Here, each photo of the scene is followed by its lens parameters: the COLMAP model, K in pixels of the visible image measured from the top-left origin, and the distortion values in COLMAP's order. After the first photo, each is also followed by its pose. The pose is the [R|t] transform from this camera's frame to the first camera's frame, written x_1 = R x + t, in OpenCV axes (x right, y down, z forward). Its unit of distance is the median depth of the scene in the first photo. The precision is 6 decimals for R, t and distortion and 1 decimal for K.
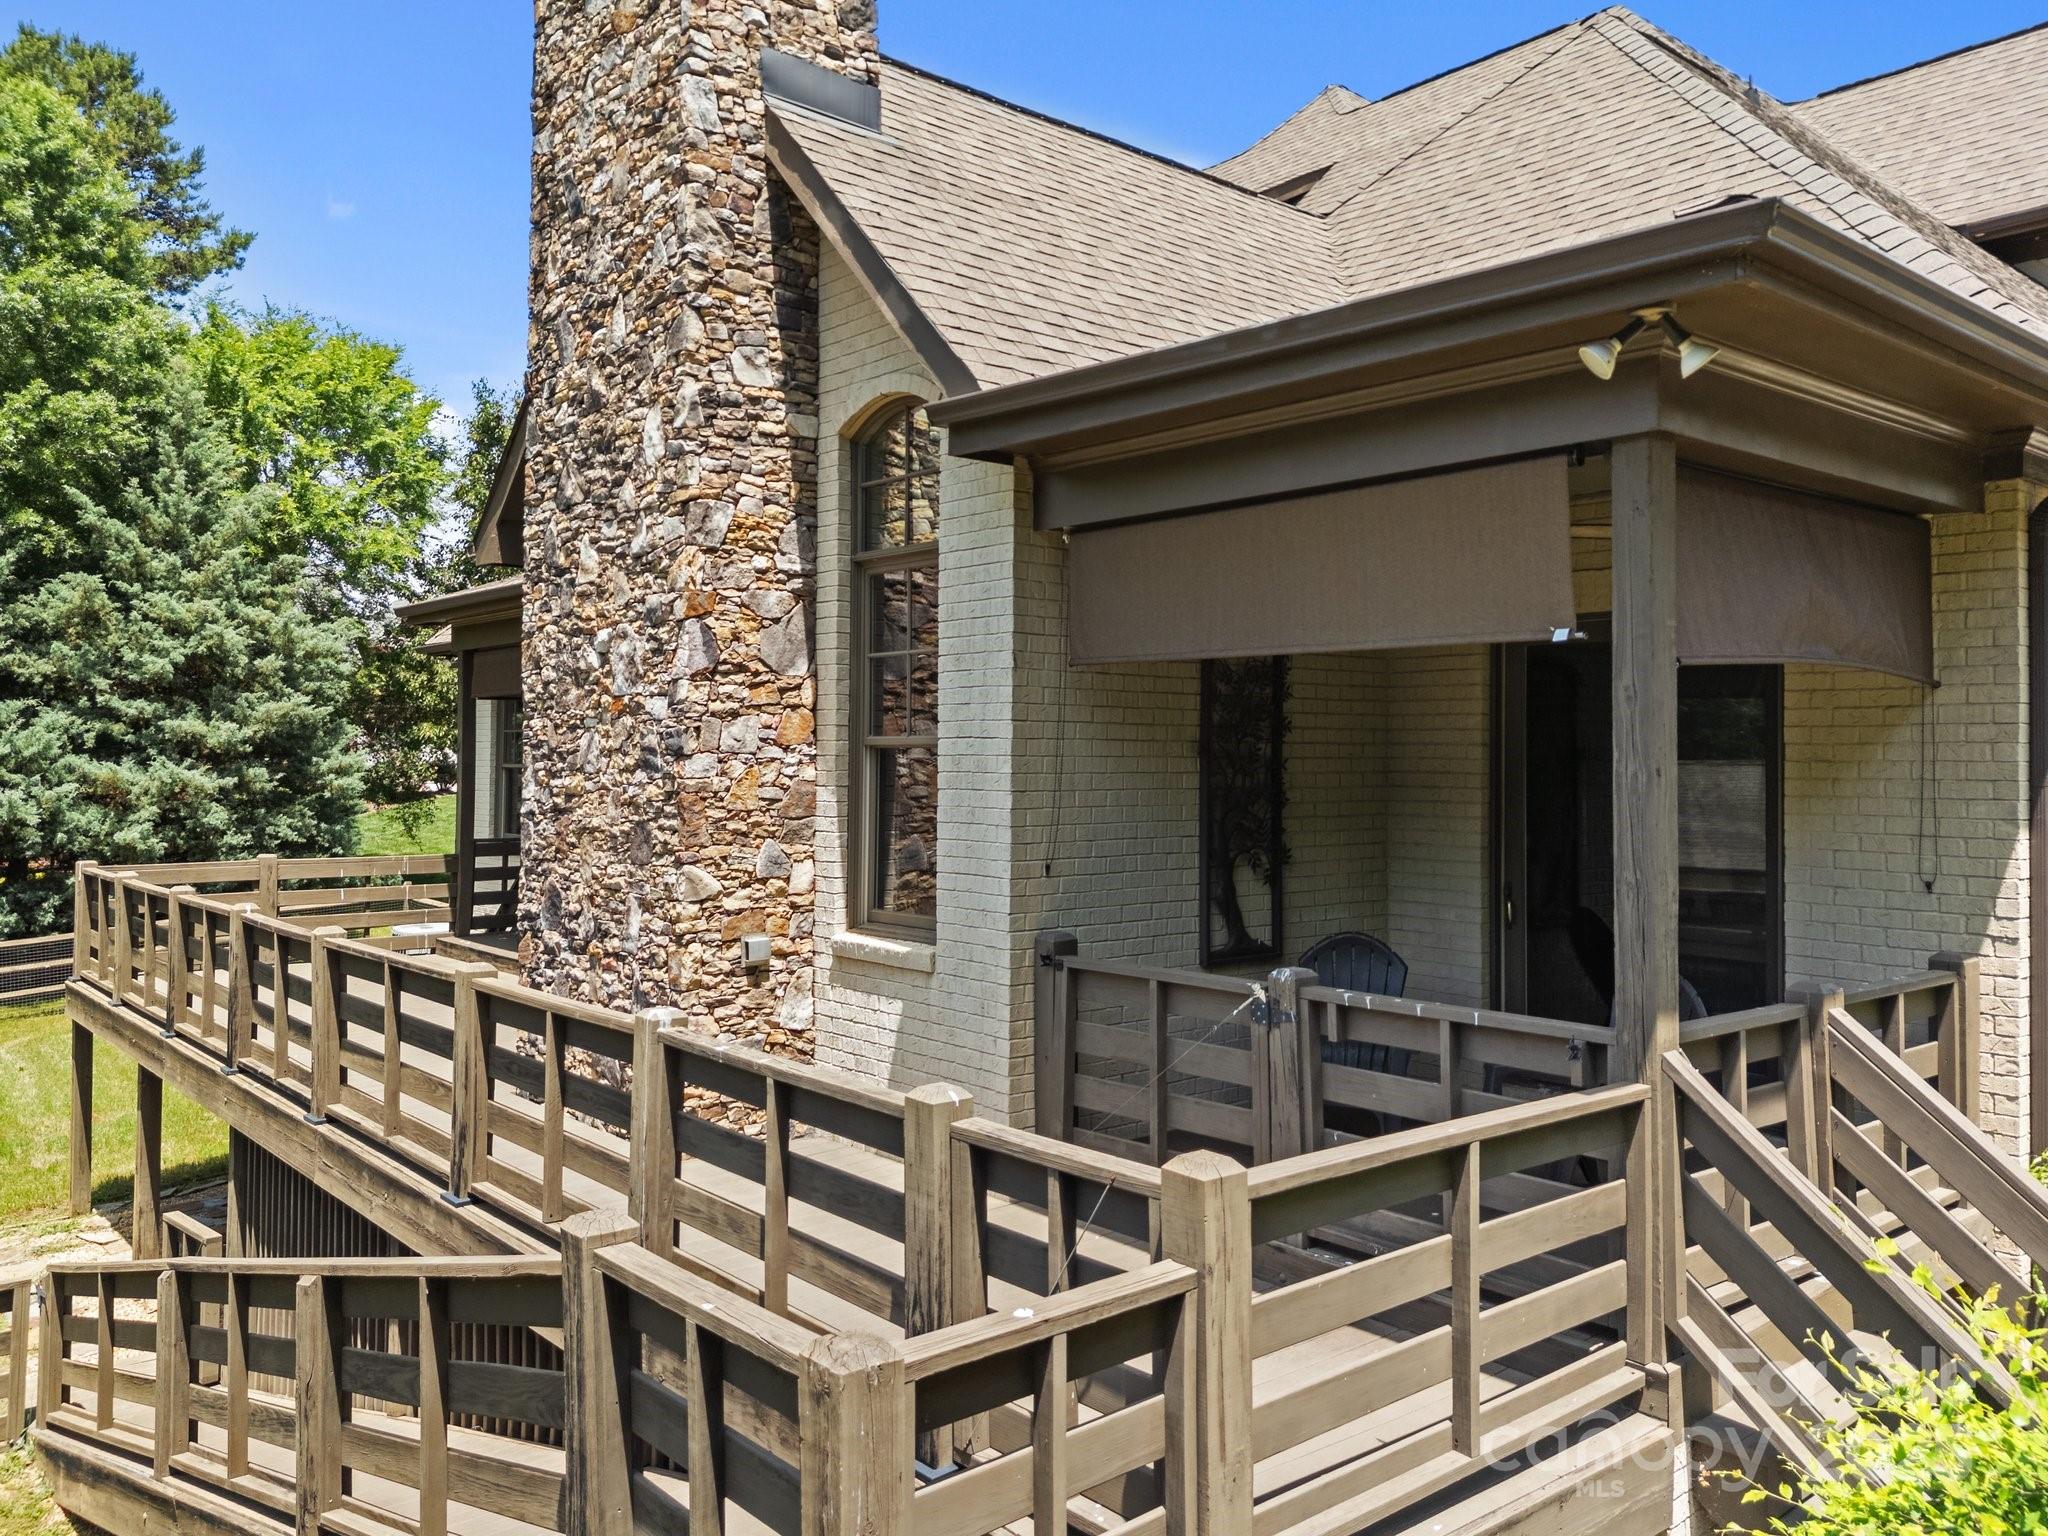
lens RADIAL K [[1562.4, 0, 1022.5], [0, 1562.4, 708.8], [0, 0, 1]] dist [0.005257, 0.000250]
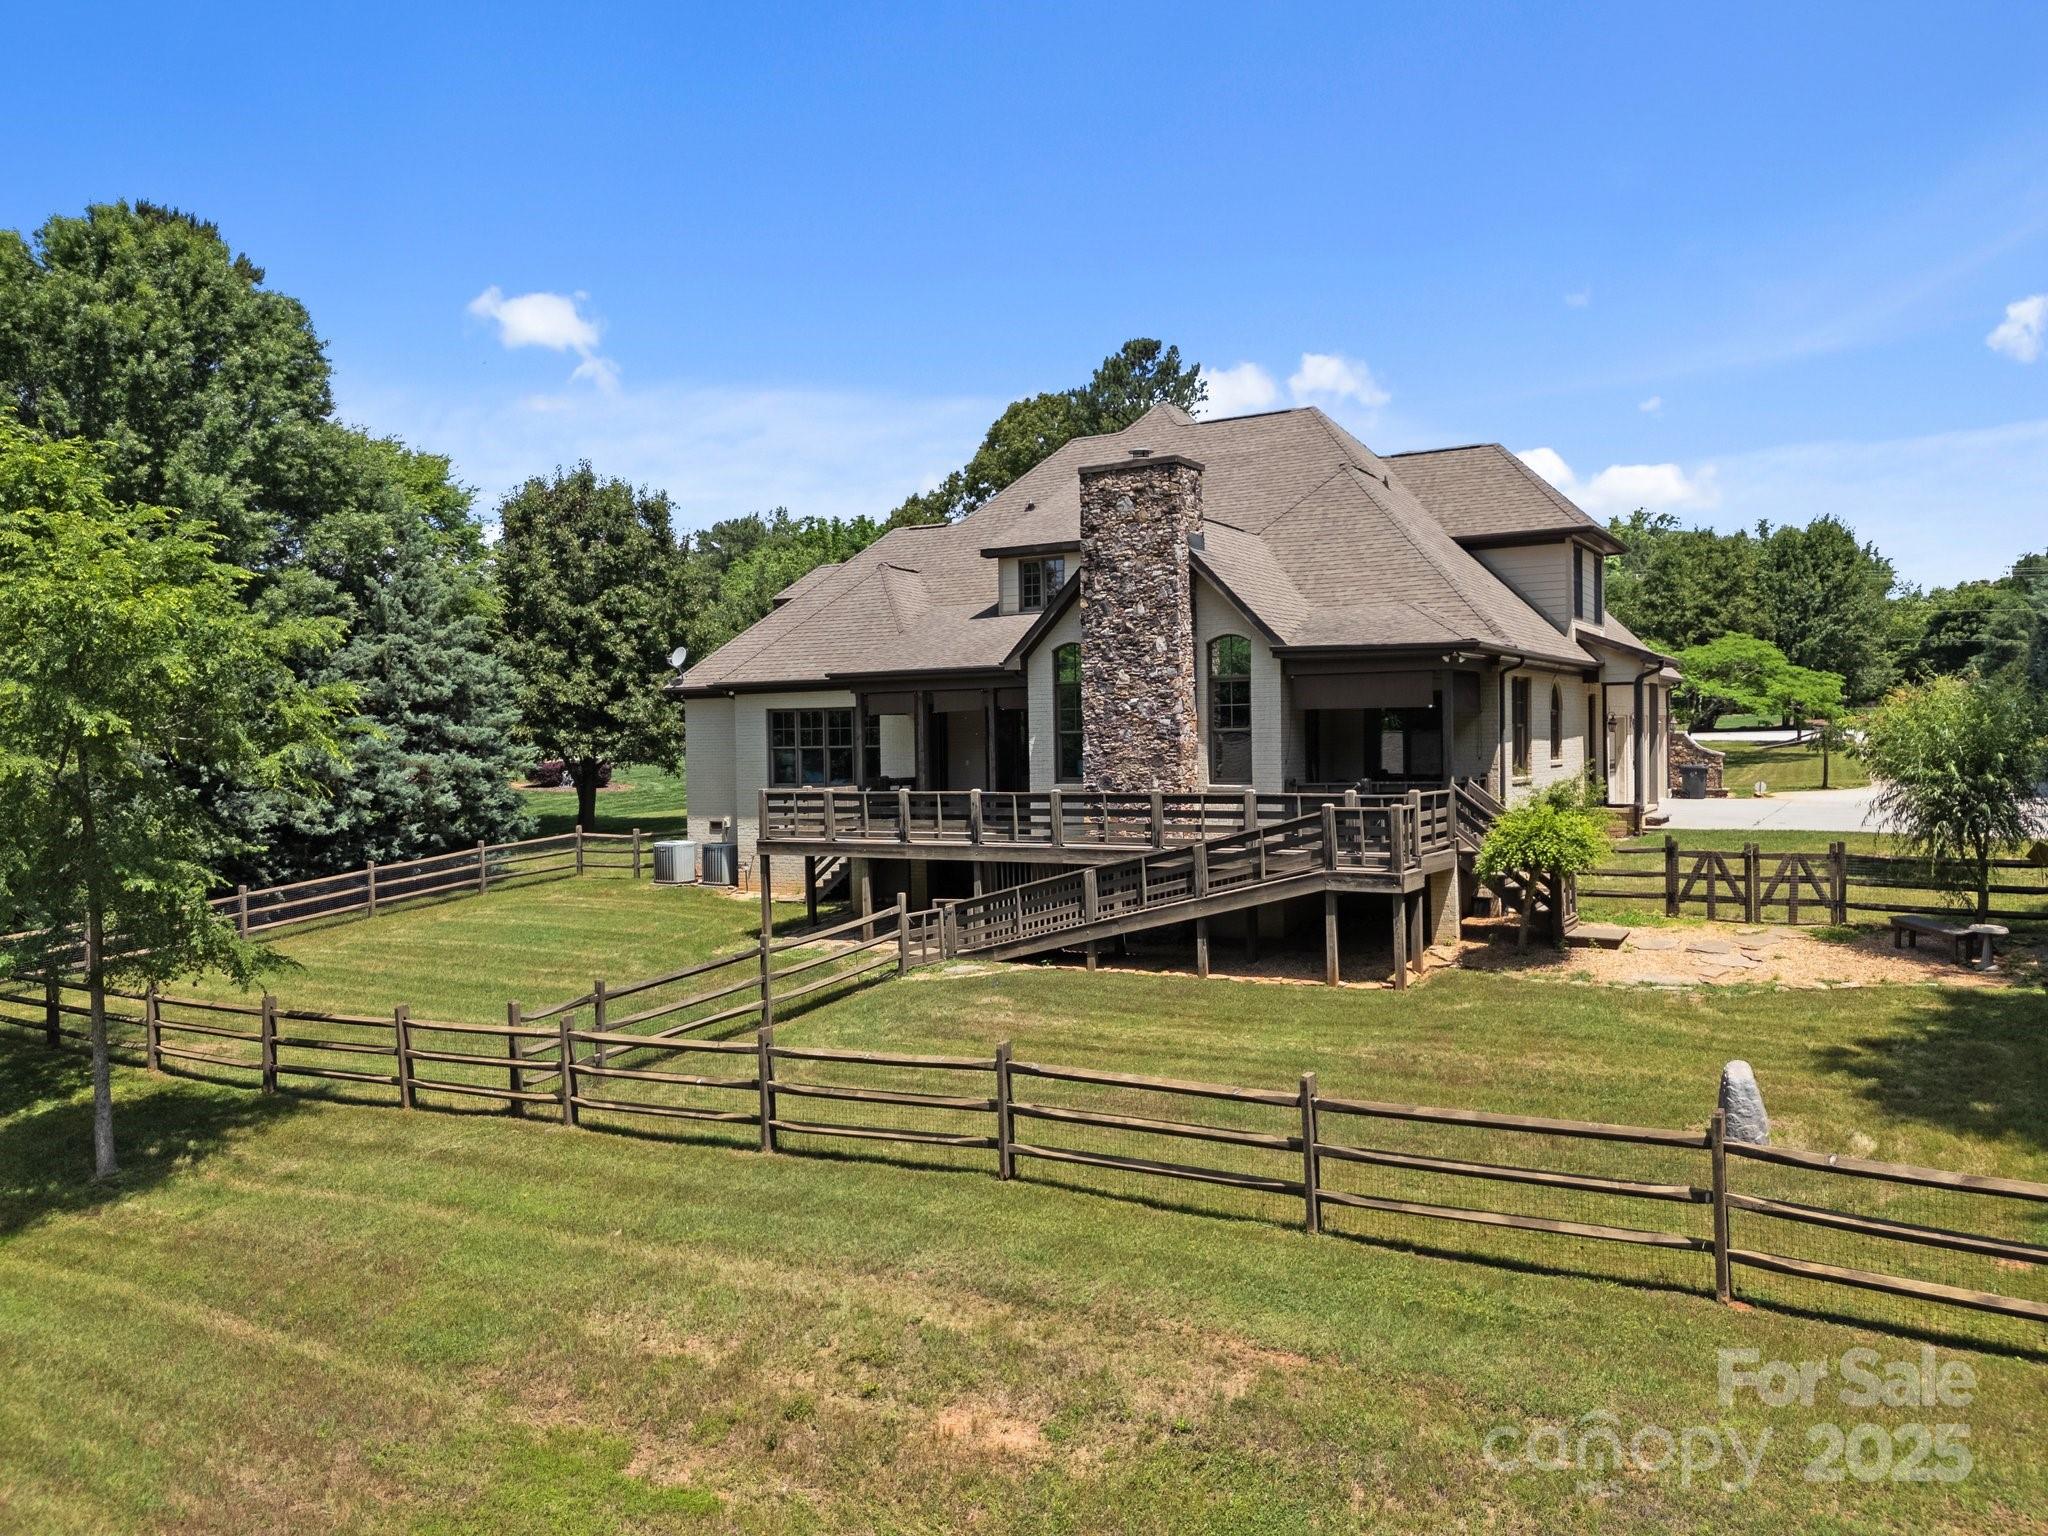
lens RADIAL K [[1491.2, 0, 1017.2], [0, 1491.2, 752.3], [0, 0, 1]] dist [0.054815, -0.007196]
pose [[0.943877, -0.028755, 0.329043, -1.546968], [0.014706, 0.998874, 0.045107, -0.082895], [-0.329969, -0.037737, 0.943237, -1.932717]]
